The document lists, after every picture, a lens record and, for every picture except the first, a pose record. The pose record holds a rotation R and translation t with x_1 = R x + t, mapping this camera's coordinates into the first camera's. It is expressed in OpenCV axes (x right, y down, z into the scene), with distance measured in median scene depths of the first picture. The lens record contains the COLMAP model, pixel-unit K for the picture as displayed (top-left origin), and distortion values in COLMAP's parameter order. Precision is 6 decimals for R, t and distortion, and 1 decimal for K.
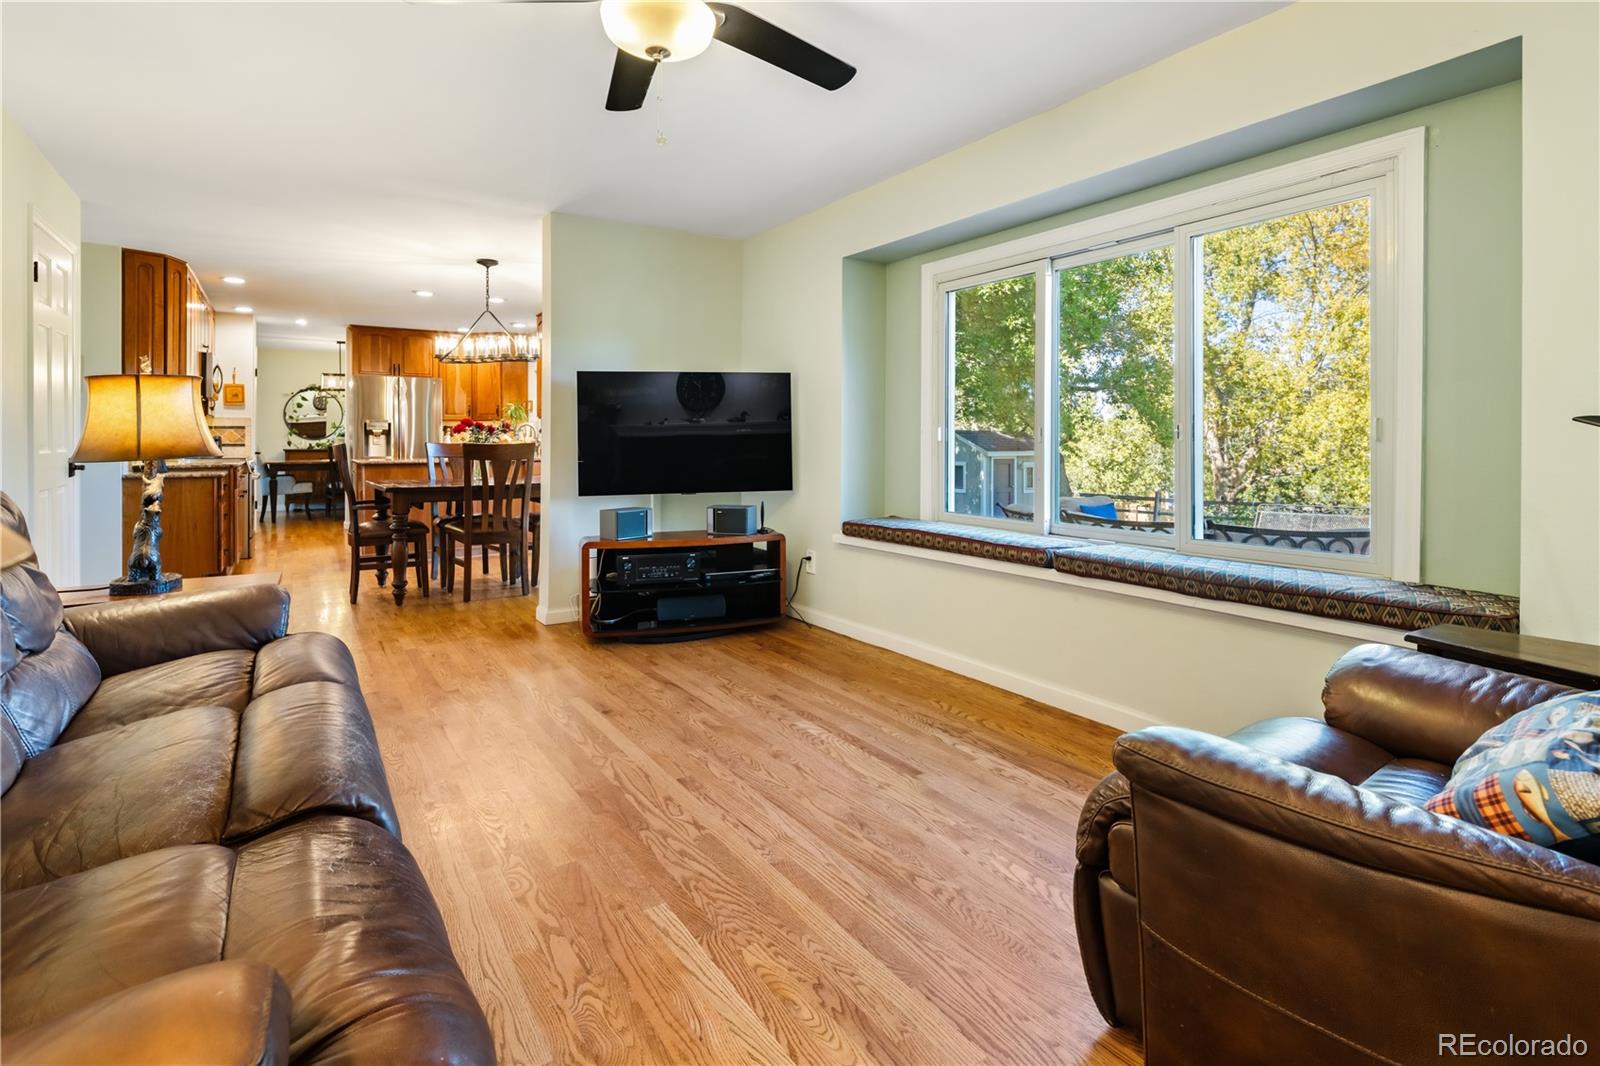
lens RADIAL K [[805.5, 0, 809.8], [0, 805.5, 439.3], [0, 0, 1]] dist [-0.003255, -0.000944]
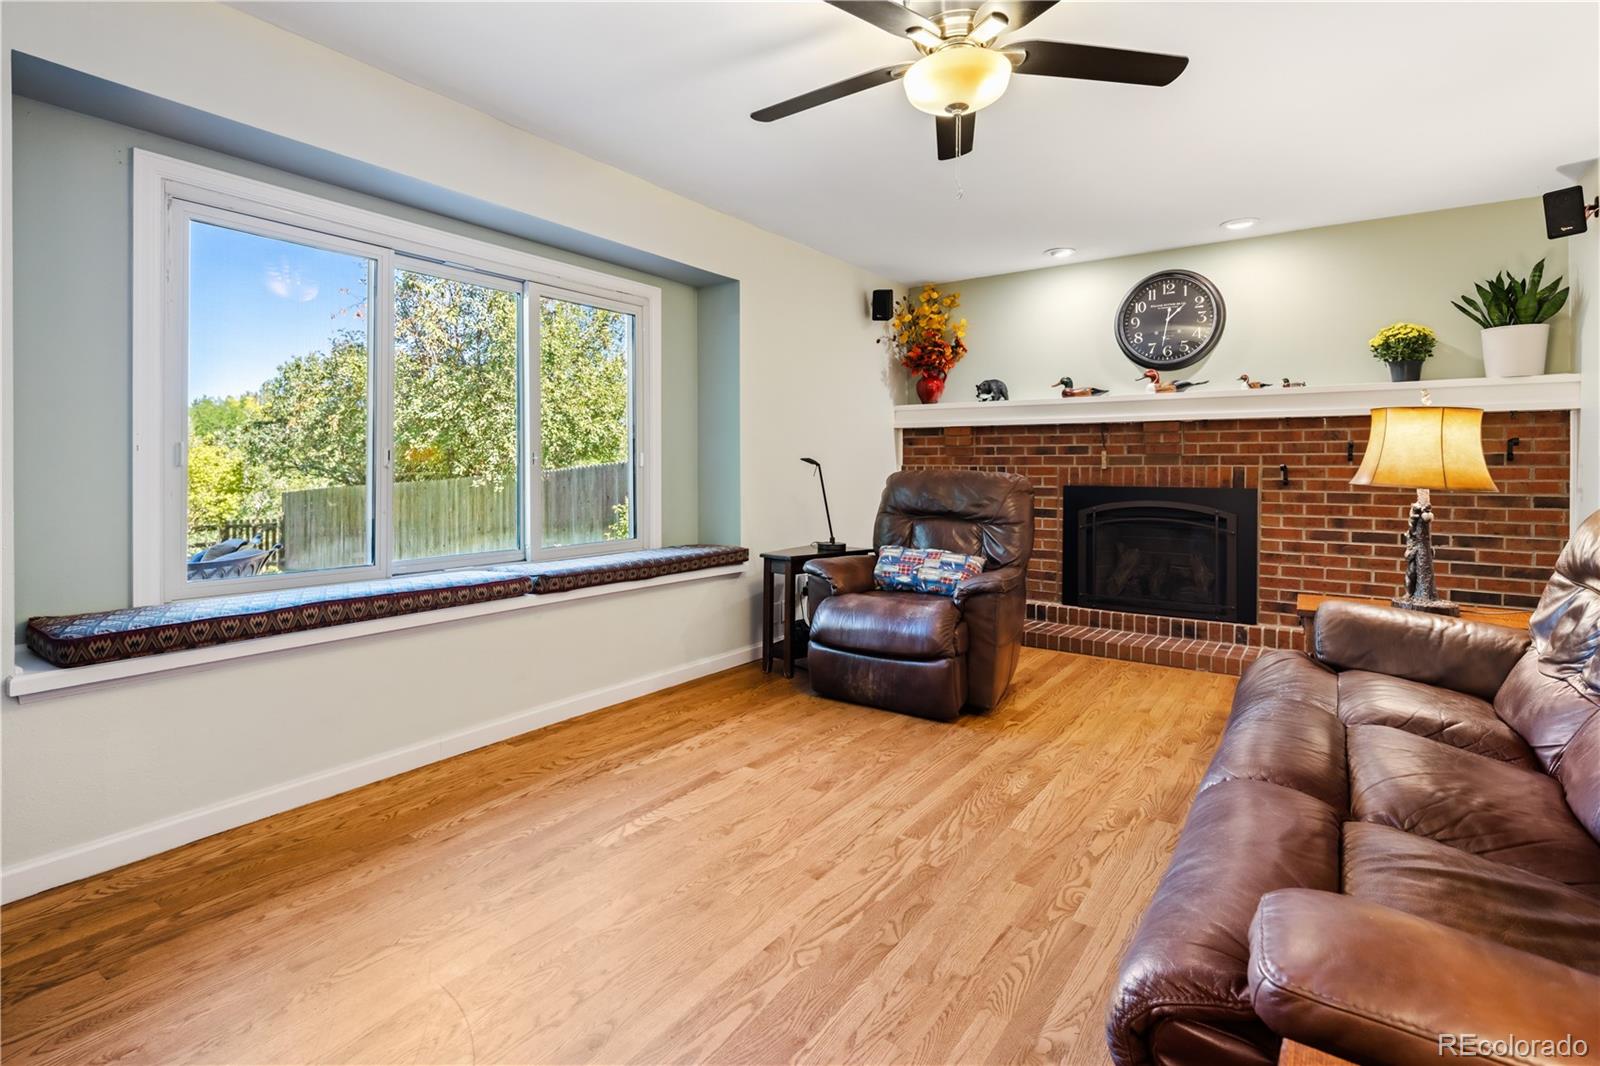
lens RADIAL K [[805.5, 0, 762.1], [0, 805.5, 466.0], [0, 0, 1]] dist [-0.003255, -0.000944]
pose [[-0.364130, -0.001946, 0.931346, -1.038168], [-0.007682, 0.999970, -0.000914, -0.000755], [-0.931317, -0.007487, -0.364134, 1.543115]]
